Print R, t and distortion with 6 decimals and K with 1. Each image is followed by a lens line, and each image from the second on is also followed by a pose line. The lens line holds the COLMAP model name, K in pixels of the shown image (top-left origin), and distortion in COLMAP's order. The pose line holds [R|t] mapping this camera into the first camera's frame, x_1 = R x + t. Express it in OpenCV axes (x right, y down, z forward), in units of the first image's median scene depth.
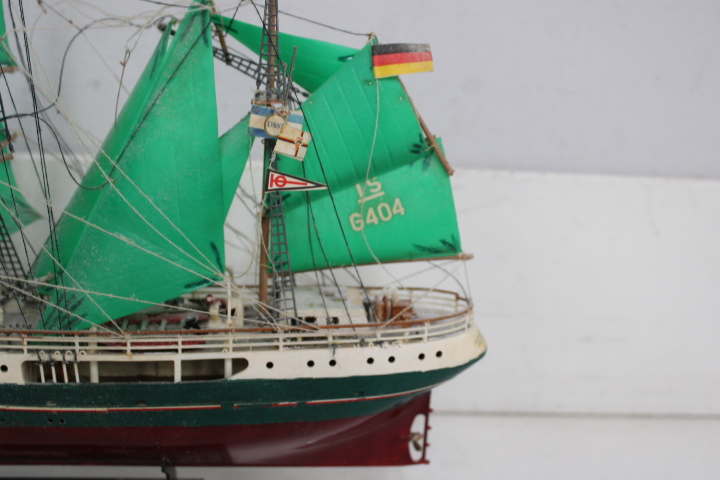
lens RADIAL K [[839.0, 0, 362.6], [0, 839.0, 246.1], [0, 0, 1]] dist [-0.113833, 0.158557]
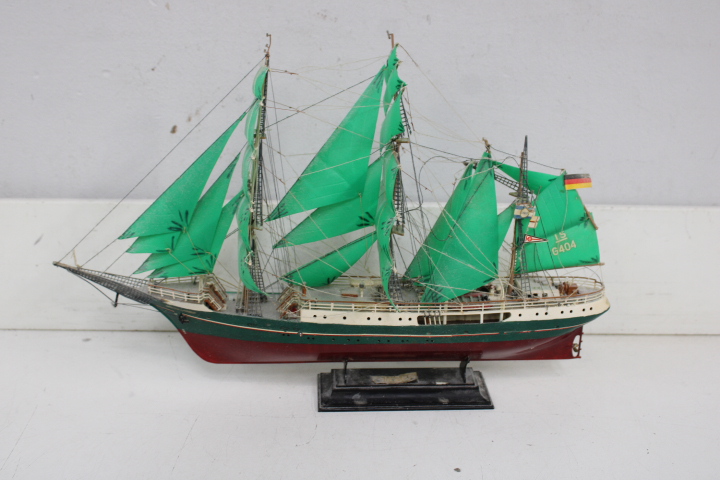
lens RADIAL K [[845.6, 0, 360.2], [0, 845.6, 237.0], [0, 0, 1]] dist [-0.111886, 0.158296]
pose [[0.999093, -0.014566, -0.040002, -0.444797], [0.017827, 0.996439, 0.082406, -0.265637], [0.038659, -0.083045, 0.995796, -1.283479]]
